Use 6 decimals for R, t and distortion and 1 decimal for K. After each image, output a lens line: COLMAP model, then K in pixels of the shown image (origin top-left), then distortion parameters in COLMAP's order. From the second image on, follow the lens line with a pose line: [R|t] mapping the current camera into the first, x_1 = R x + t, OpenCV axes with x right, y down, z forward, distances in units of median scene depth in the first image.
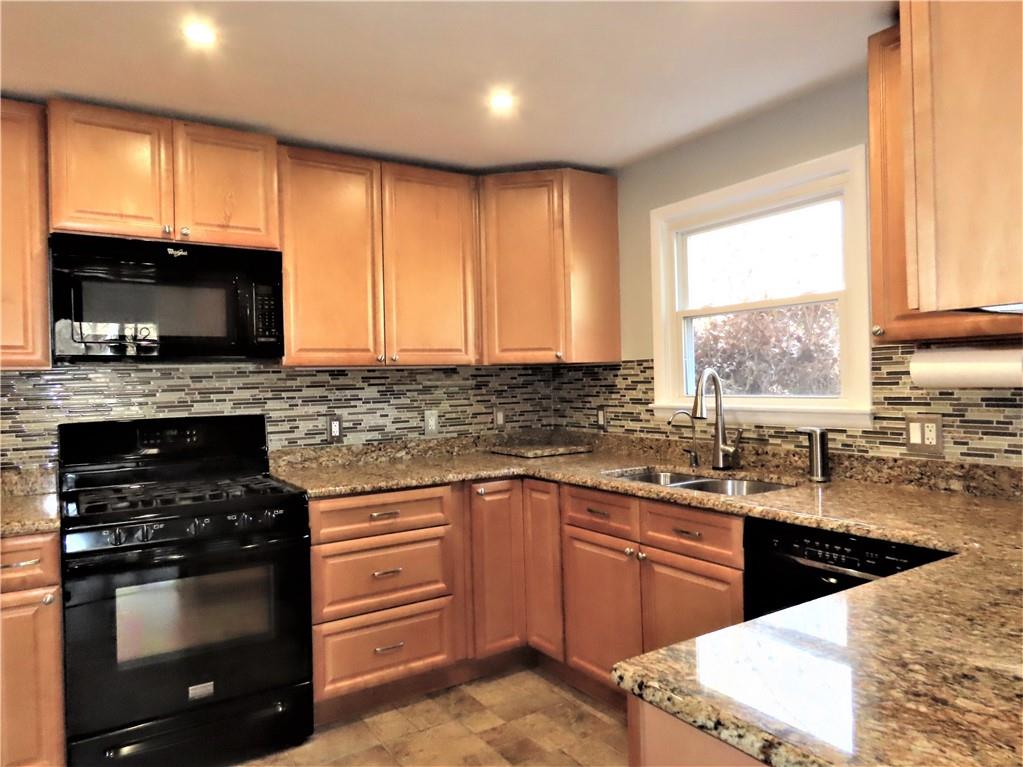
lens RADIAL K [[686.6, 0, 520.3], [0, 686.6, 383.5], [0, 0, 1]] dist [0.021018, 0.004409]
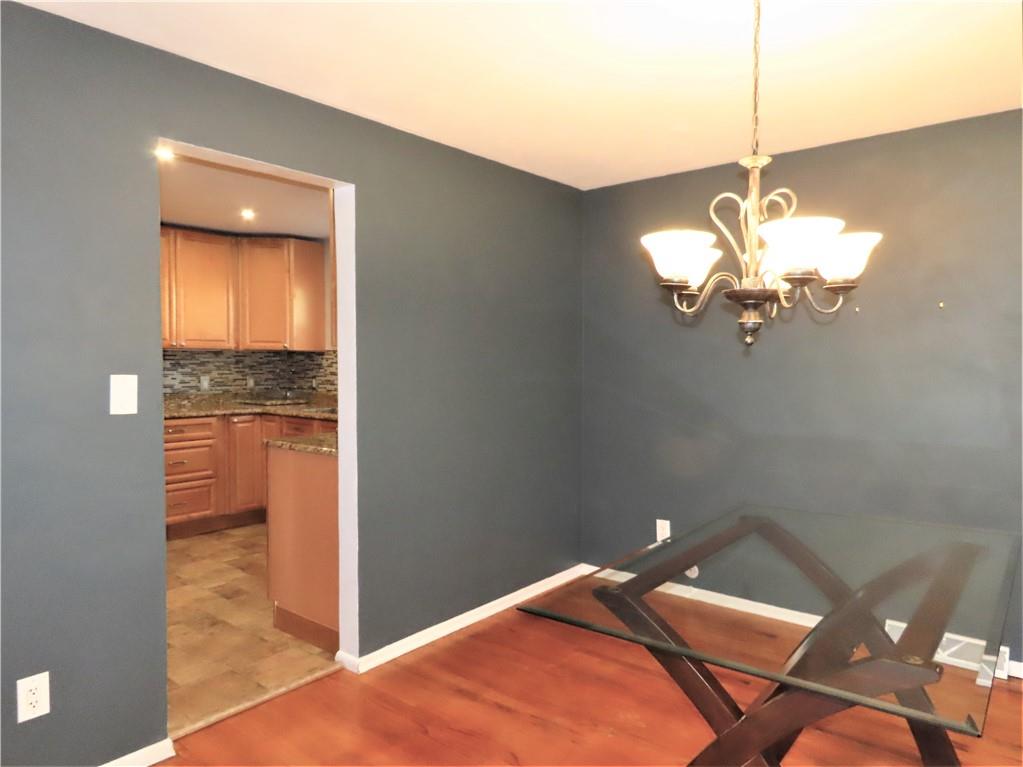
lens RADIAL K [[686.6, 0, 509.4], [0, 686.6, 388.3], [0, 0, 1]] dist [0.021018, 0.004409]
pose [[0.958354, 0.017839, 0.285027, 0.104068], [-0.027006, 0.999236, 0.028265, 0.001679], [-0.284305, -0.034785, 0.958103, -0.832831]]
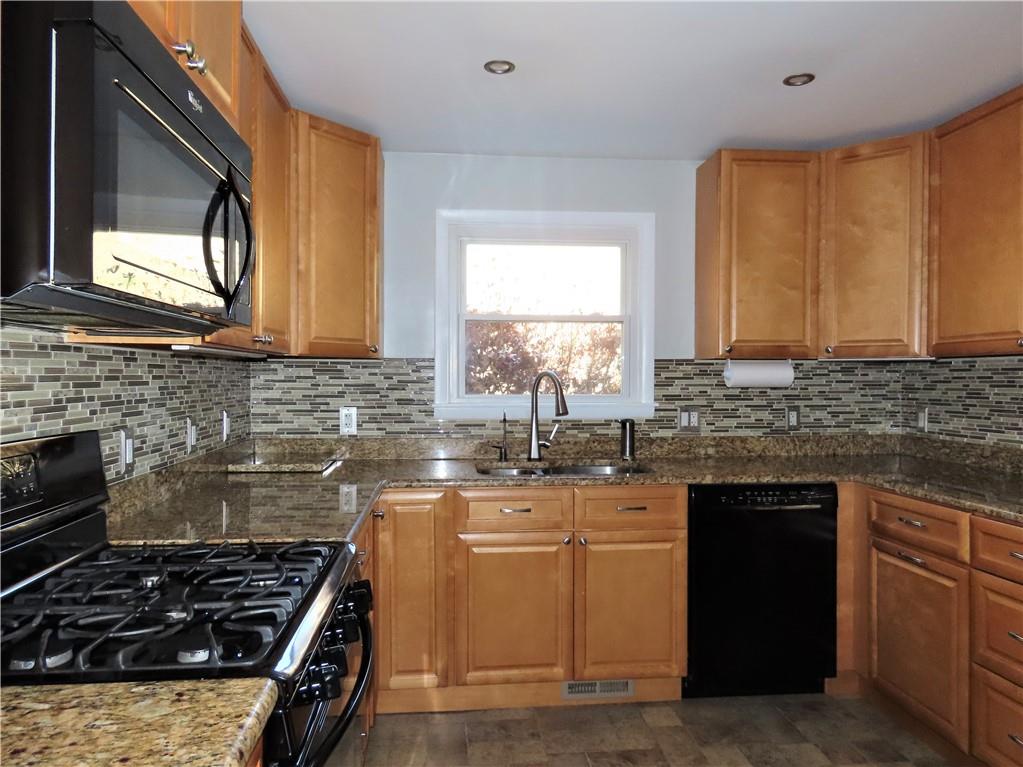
lens RADIAL K [[686.6, 0, 516.2], [0, 686.6, 378.0], [0, 0, 1]] dist [0.021018, 0.004409]
pose [[0.477568, 0.023408, 0.878283, -0.609960], [-0.008239, 0.999720, -0.022164, 0.013058], [-0.878556, 0.003349, 0.477628, 0.415105]]
